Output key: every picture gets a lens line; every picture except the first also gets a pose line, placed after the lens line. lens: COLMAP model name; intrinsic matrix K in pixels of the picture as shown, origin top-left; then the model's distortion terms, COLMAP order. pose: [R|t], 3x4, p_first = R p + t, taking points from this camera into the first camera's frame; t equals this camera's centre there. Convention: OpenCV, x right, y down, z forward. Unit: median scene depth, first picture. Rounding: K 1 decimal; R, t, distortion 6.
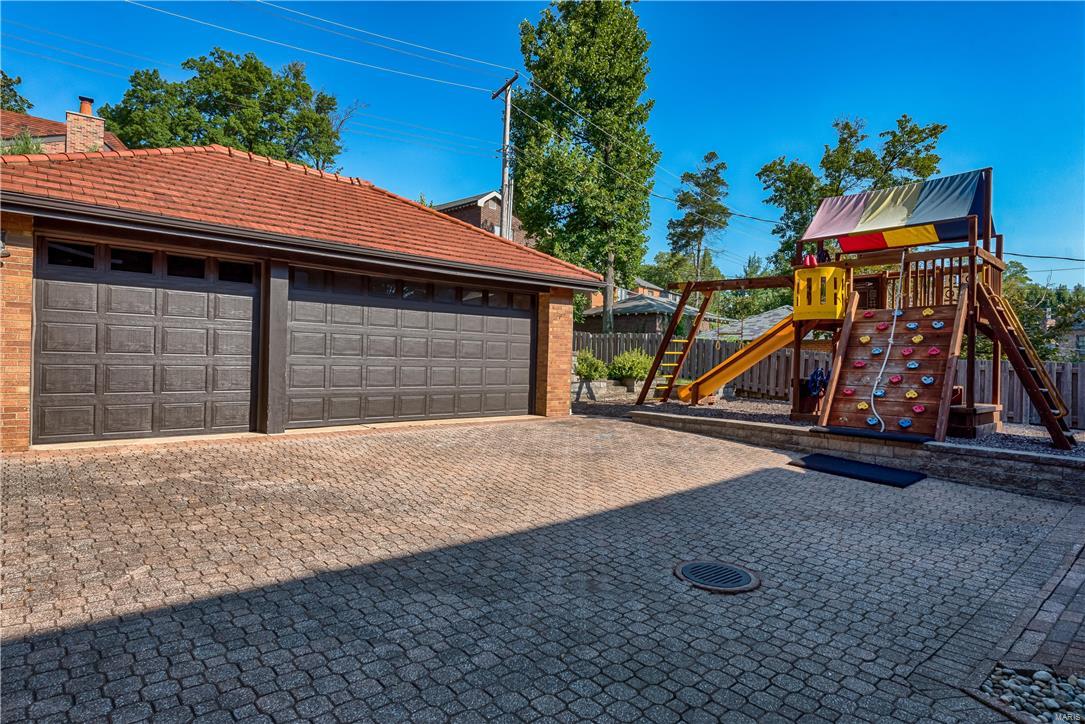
lens RADIAL K [[565.0, 0, 540.1], [0, 565.0, 359.5], [0, 0, 1]] dist [0.015428, -0.002117]
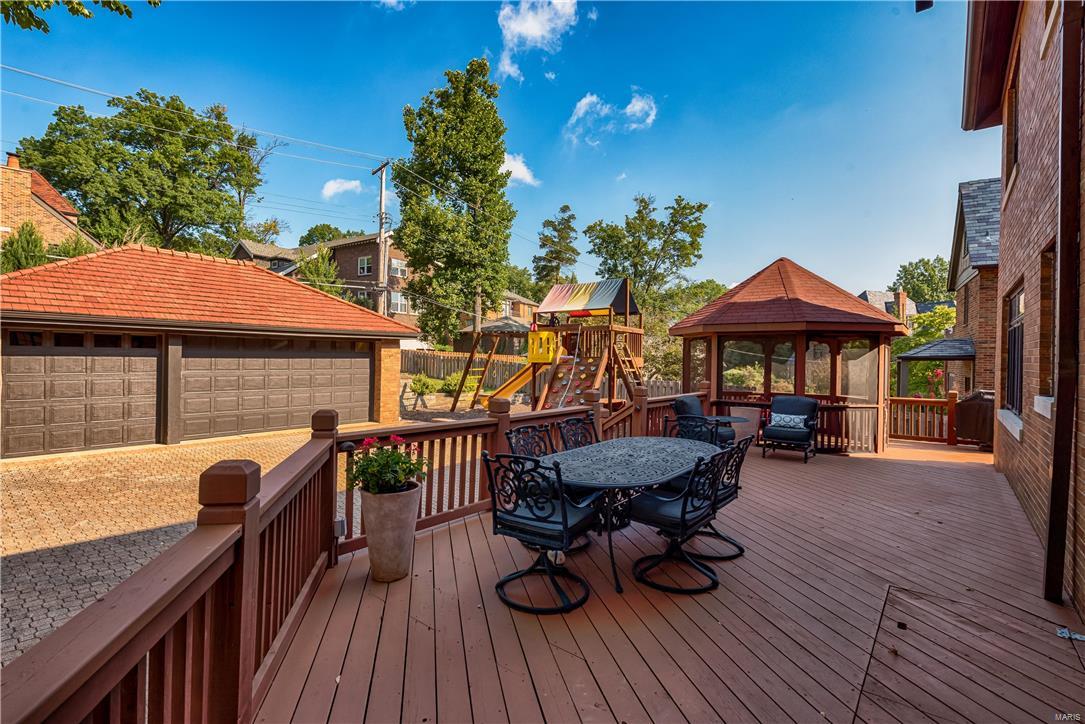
lens RADIAL K [[482.2, 0, 541.4], [0, 482.2, 360.3], [0, 0, 1]] dist [0.004208, -0.002072]
pose [[0.986081, -0.006581, 0.166135, 0.221925], [0.004636, 0.999916, 0.012094, -0.079771], [-0.166201, -0.011156, 0.986029, -0.339765]]
